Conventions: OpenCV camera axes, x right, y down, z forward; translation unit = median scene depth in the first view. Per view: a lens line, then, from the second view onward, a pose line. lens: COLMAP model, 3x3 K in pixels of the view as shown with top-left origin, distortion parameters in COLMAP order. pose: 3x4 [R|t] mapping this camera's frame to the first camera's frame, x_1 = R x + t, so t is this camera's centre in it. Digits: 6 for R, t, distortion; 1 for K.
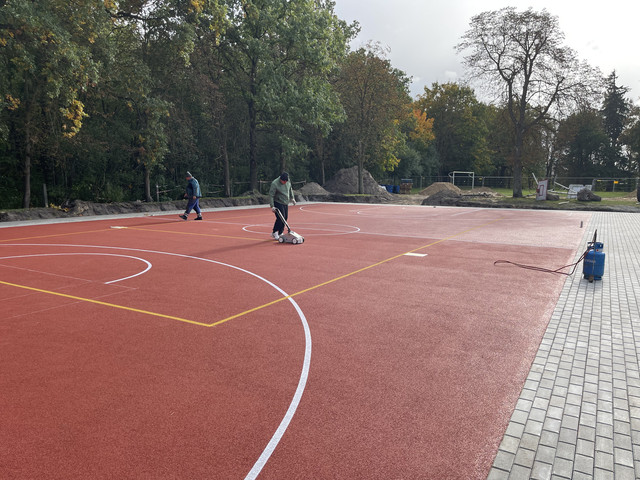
lens RADIAL K [[478.9, 0, 315.6], [0, 478.9, 238.1], [0, 0, 1]] dist [0.054073, -0.065281]
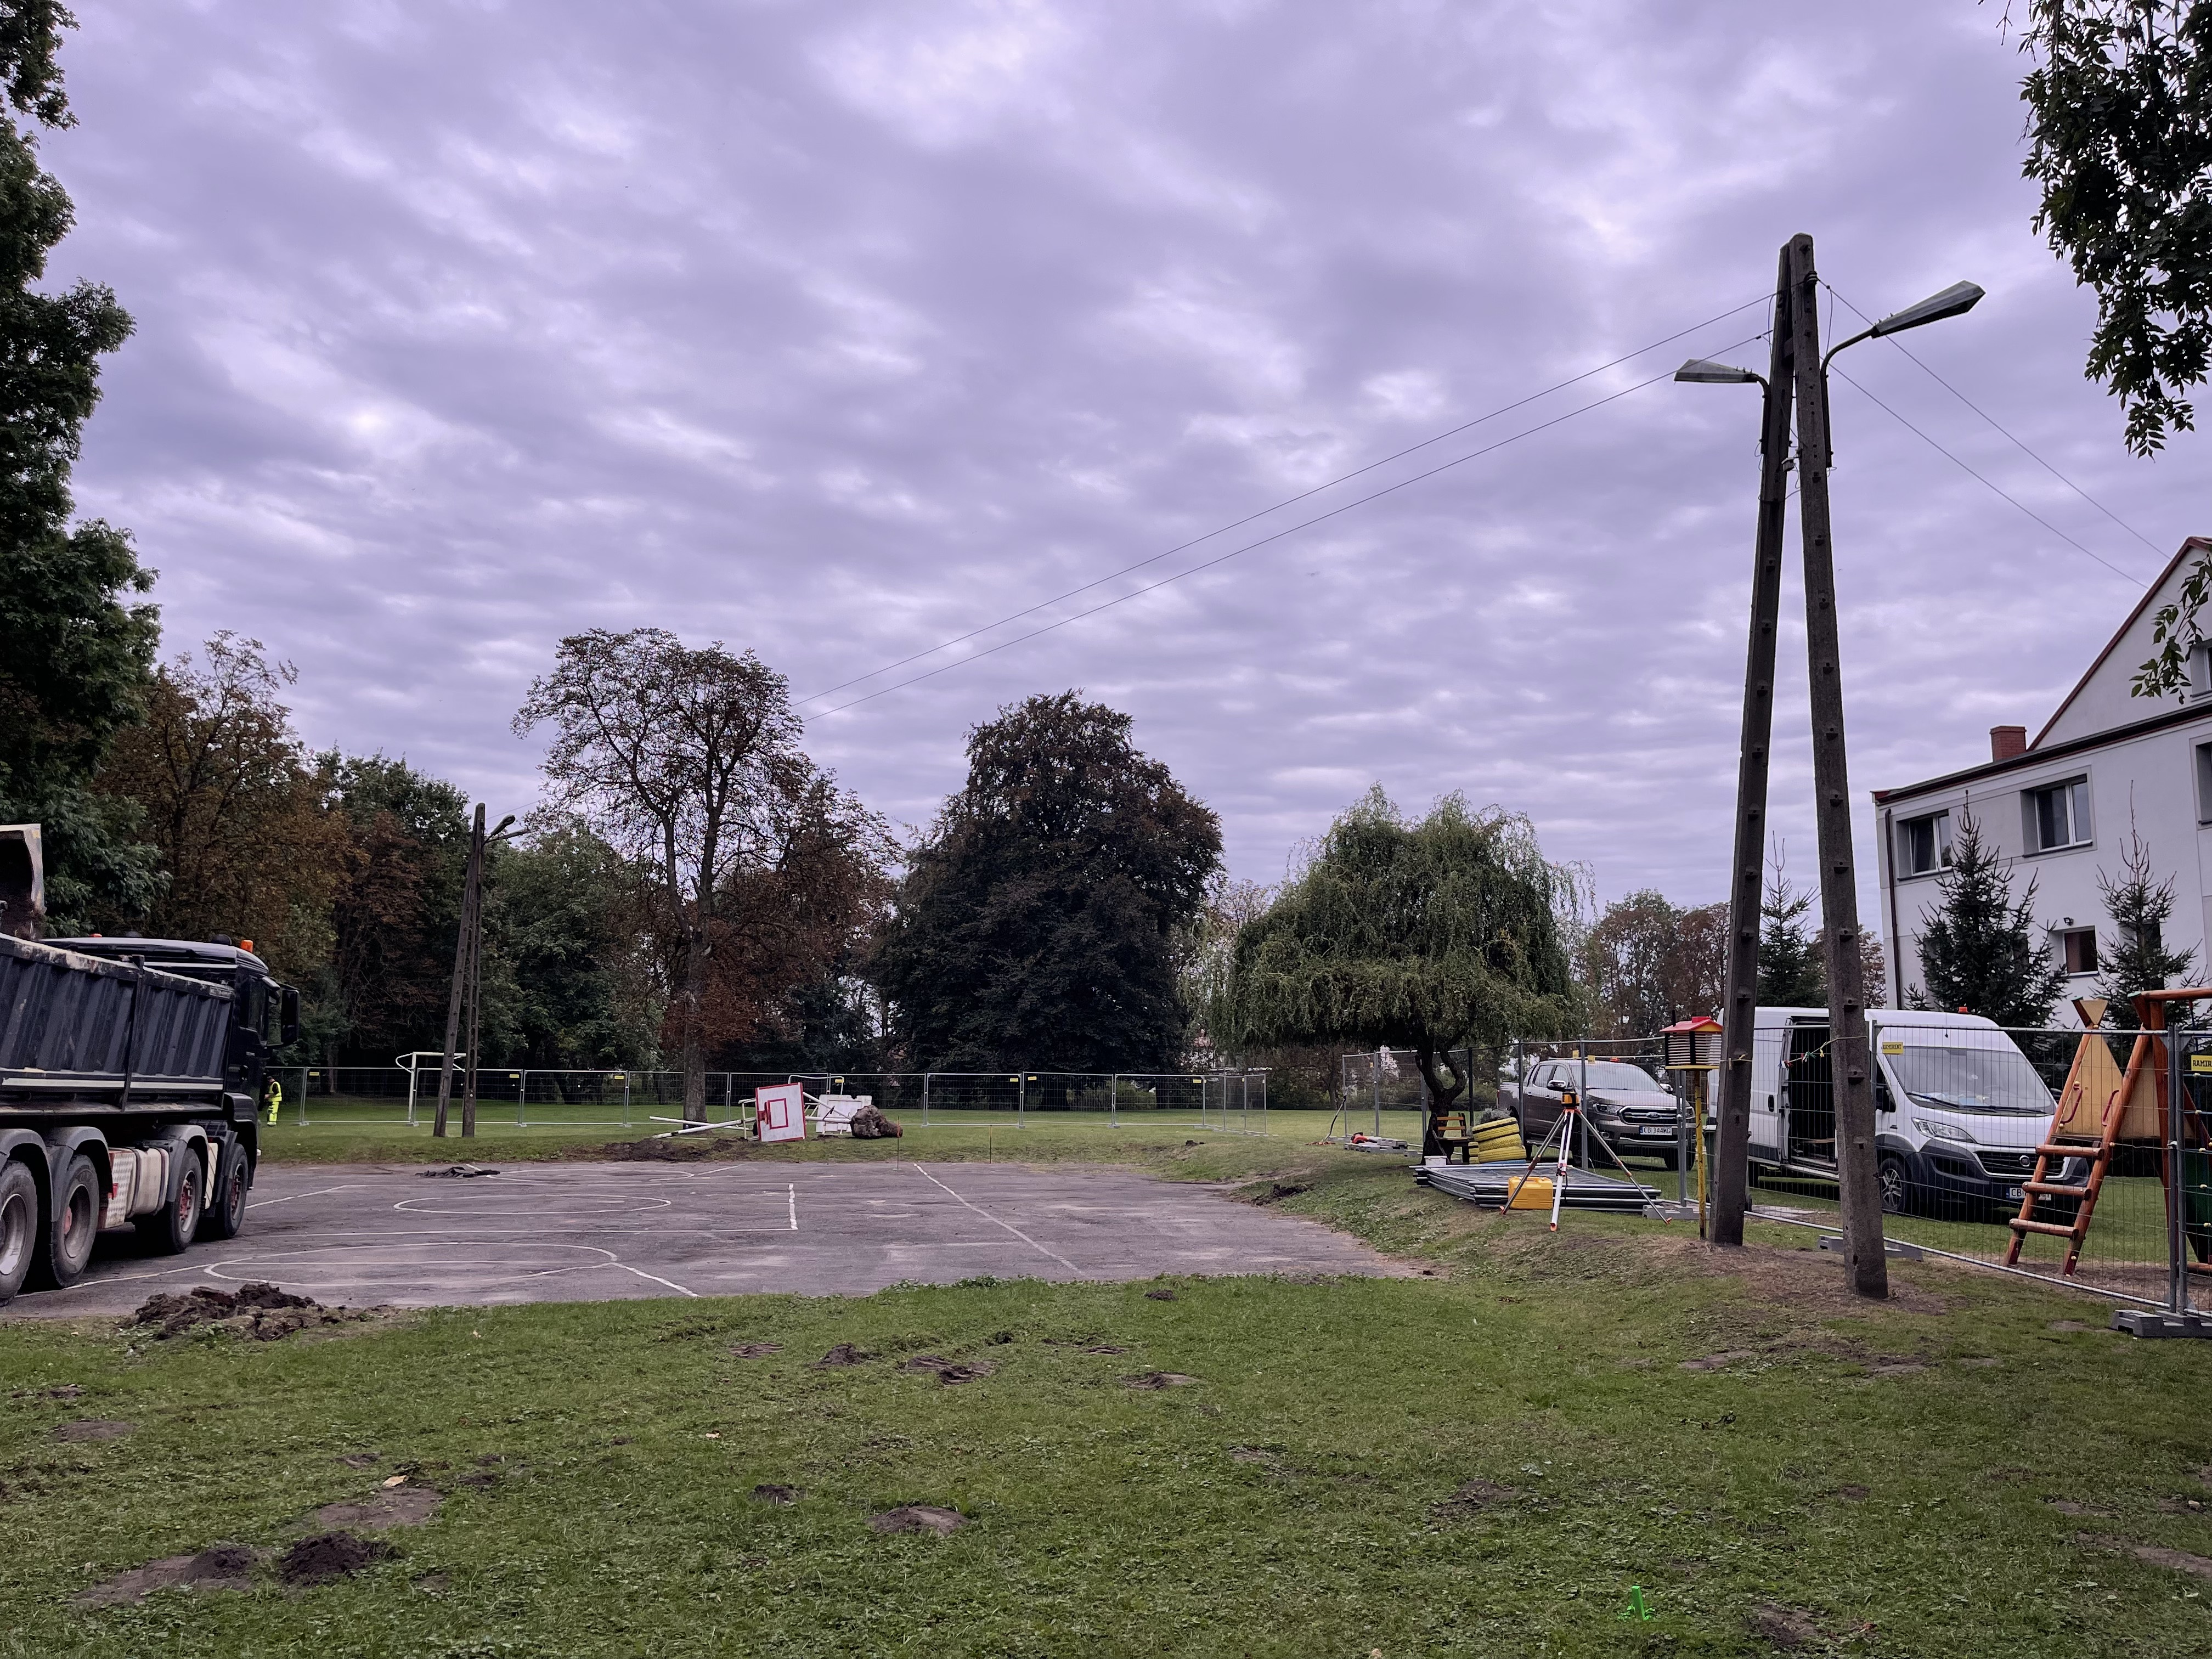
lens RADIAL K [[1655.3, 0, 1108.2], [0, 1655.3, 811.6], [0, 0, 1]] dist [0.054073, -0.065281]
pose [[0.738148, 0.101902, 0.666898, -0.209215], [0.082449, 0.967490, -0.239090, 0.005437], [-0.669581, 0.231470, 0.705750, -0.135911]]
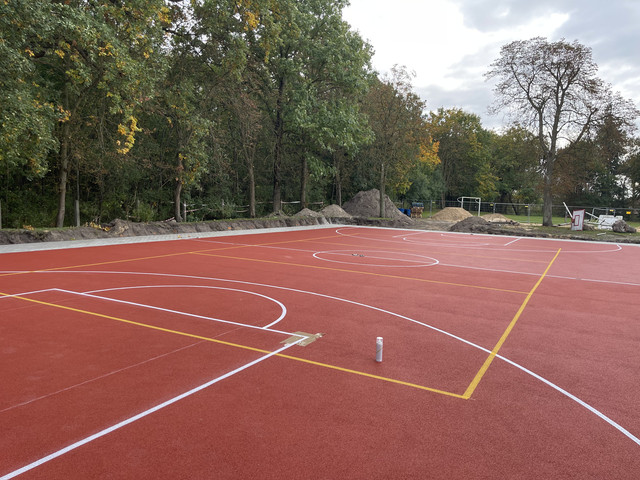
lens RADIAL K [[478.9, 0, 317.0], [0, 478.9, 239.2], [0, 0, 1]] dist [0.054073, -0.065281]
pose [[0.999162, 0.026599, 0.031097, -0.085977], [-0.025425, 0.998971, -0.037565, -0.008950], [-0.032064, 0.036743, 0.998810, 0.027498]]
